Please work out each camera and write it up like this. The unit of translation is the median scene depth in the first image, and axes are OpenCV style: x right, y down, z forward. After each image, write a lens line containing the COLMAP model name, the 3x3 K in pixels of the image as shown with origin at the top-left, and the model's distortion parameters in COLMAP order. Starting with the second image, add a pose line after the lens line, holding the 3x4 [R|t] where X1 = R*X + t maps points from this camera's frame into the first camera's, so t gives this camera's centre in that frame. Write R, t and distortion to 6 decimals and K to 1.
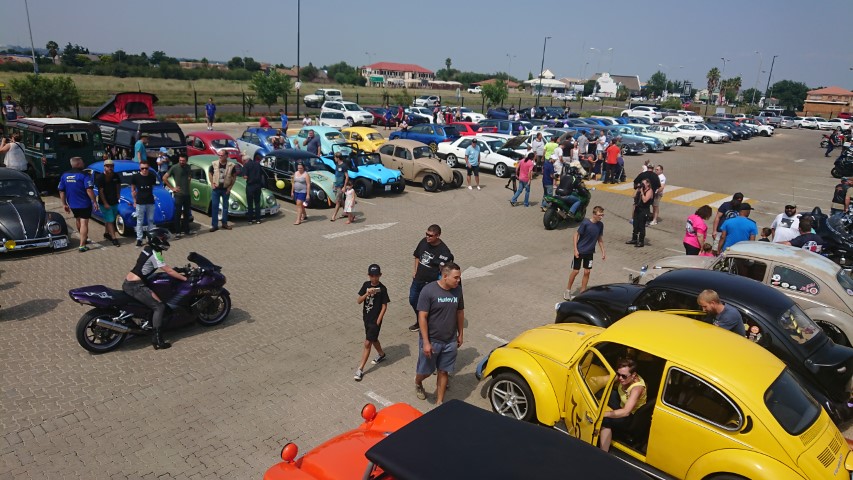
lens RADIAL K [[587.5, 0, 426.5], [0, 587.5, 240.0], [0, 0, 1]] dist [-0.005805, 0.009050]
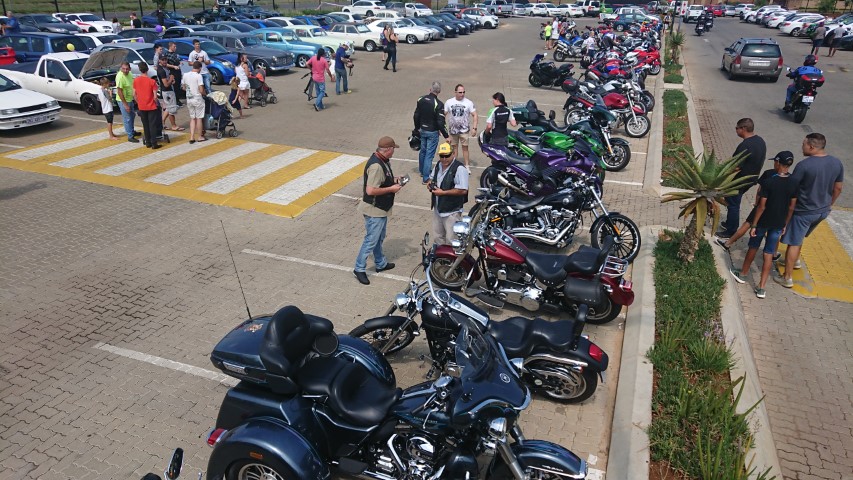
lens RADIAL K [[587.5, 0, 426.5], [0, 587.5, 240.0], [0, 0, 1]] dist [-0.005805, 0.009050]
pose [[0.933607, -0.176008, 0.312087, 0.178239], [0.125842, 0.976614, 0.174324, -0.037063], [-0.335471, -0.123477, 0.933923, 0.194109]]
